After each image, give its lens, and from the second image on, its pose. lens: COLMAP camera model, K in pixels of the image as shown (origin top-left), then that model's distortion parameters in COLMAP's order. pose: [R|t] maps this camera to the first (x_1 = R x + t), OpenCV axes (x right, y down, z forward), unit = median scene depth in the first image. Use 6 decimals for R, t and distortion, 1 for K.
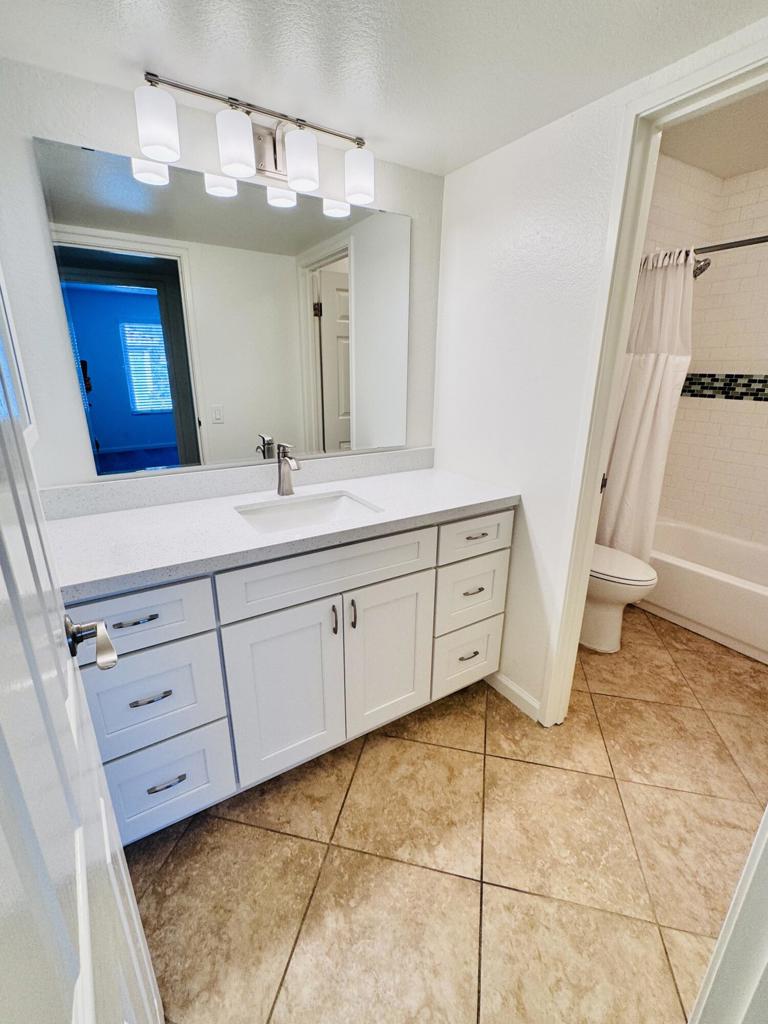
lens RADIAL K [[453.8, 0, 384.0], [0, 453.8, 512.0], [0, 0, 1]] dist [-0.003085, 0.000112]
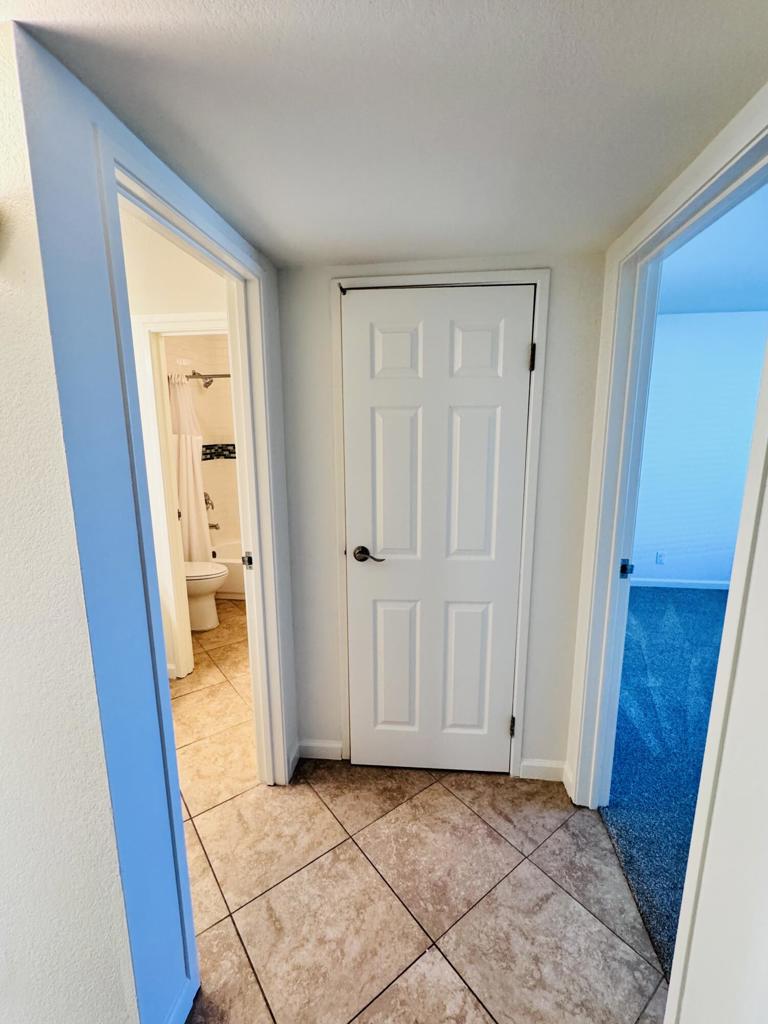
lens RADIAL K [[453.8, 0, 384.0], [0, 453.8, 512.0], [0, 0, 1]] dist [-0.003085, 0.000112]
pose [[0.638258, -0.154907, 0.754076, -0.269962], [0.250682, 0.967978, -0.013331, 0.123556], [-0.727864, 0.197542, 0.656652, -0.596105]]
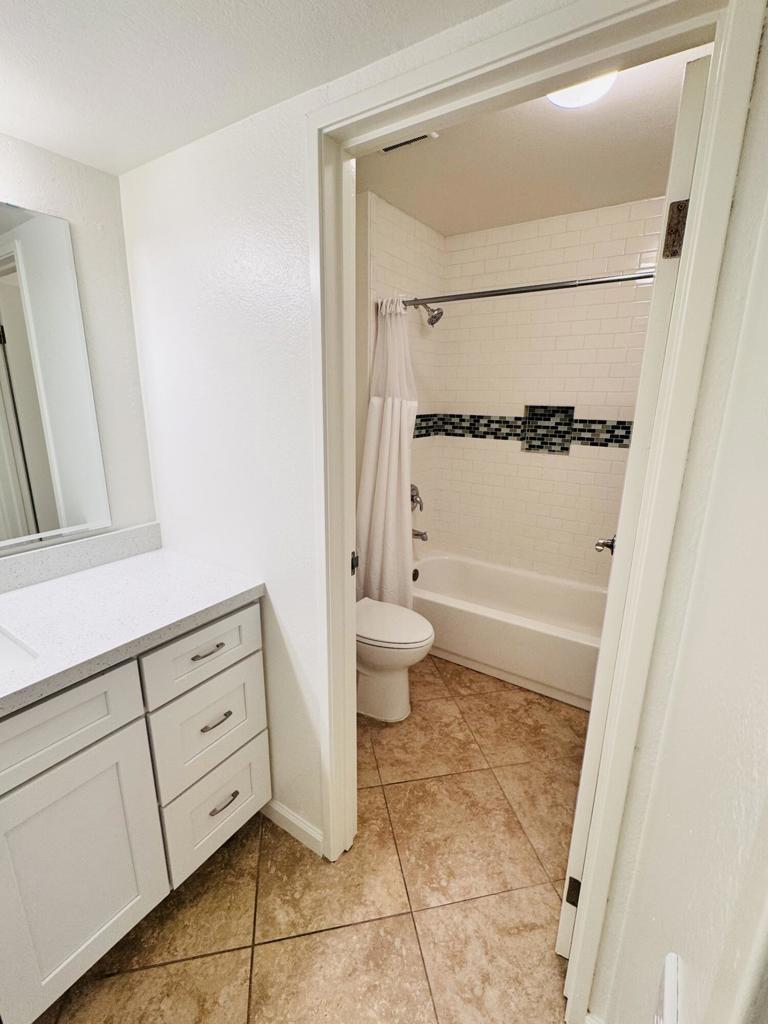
lens RADIAL K [[453.8, 0, 384.0], [0, 453.8, 512.0], [0, 0, 1]] dist [-0.003085, 0.000112]
pose [[0.910902, -0.101459, 0.399954, 0.178558], [0.123456, 0.991910, -0.029549, -0.106794], [-0.393720, 0.076293, 0.916059, 0.175188]]
